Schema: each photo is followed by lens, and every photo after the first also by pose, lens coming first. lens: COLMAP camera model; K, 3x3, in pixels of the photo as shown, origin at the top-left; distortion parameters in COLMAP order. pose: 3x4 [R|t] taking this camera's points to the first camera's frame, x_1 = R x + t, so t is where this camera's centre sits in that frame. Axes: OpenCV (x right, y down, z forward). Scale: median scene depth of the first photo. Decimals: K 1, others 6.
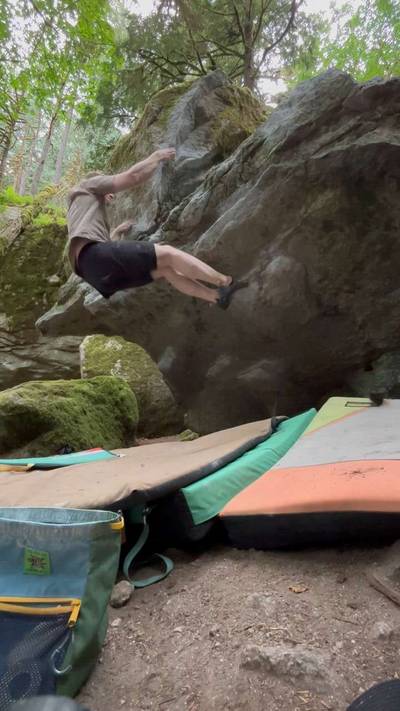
lens RADIAL K [[324.8, 0, 202.9], [0, 324.8, 353.1], [0, 0, 1]] dist [0.007935, -0.002714]
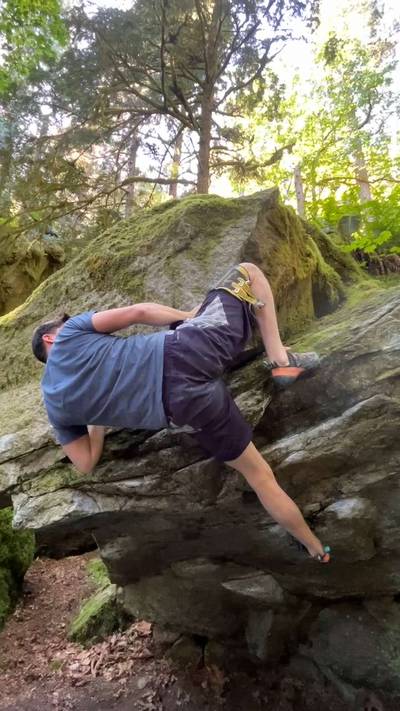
lens RADIAL K [[366.0, 0, 200.0], [0, 366.0, 354.9], [0, 0, 1]] dist [-0.009346, 0.001404]
pose [[0.955724, 0.137439, 0.260196, -0.281925], [-0.120863, 0.989541, -0.078746, -0.462985], [-0.268297, 0.043812, 0.962339, 0.322587]]
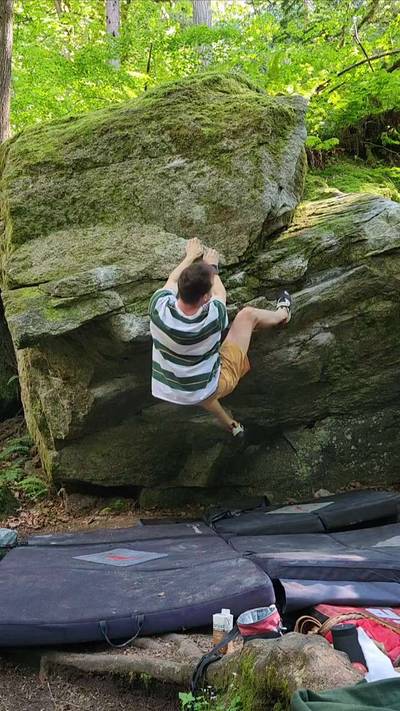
lens RADIAL K [[608.1, 0, 197.7], [0, 608.1, 348.7], [0, 0, 1]] dist [0.077498, -0.081862]
pose [[0.683828, 0.130792, 0.717825, -1.363750], [-0.206192, 0.978343, 0.018167, -0.182597], [-0.699903, -0.160433, 0.695987, -0.078879]]
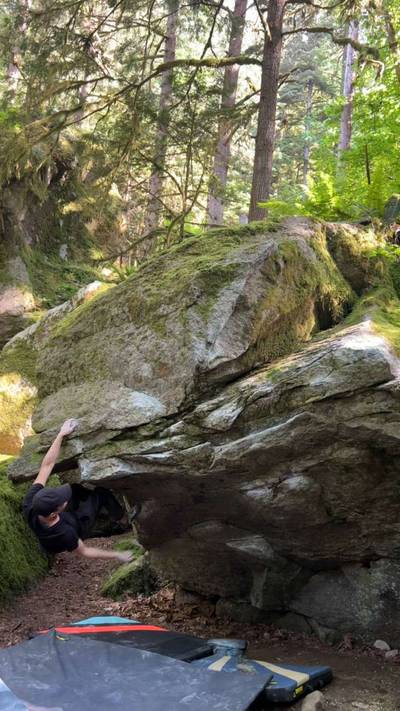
lens RADIAL K [[577.8, 0, 198.8], [0, 577.8, 354.1], [0, 0, 1]] dist [0.059574, -0.110822]
pose [[0.978101, 0.145552, 0.148773, -0.364323], [-0.155620, 0.986091, 0.058373, -0.679576], [-0.138207, -0.080246, 0.987147, -0.651008]]
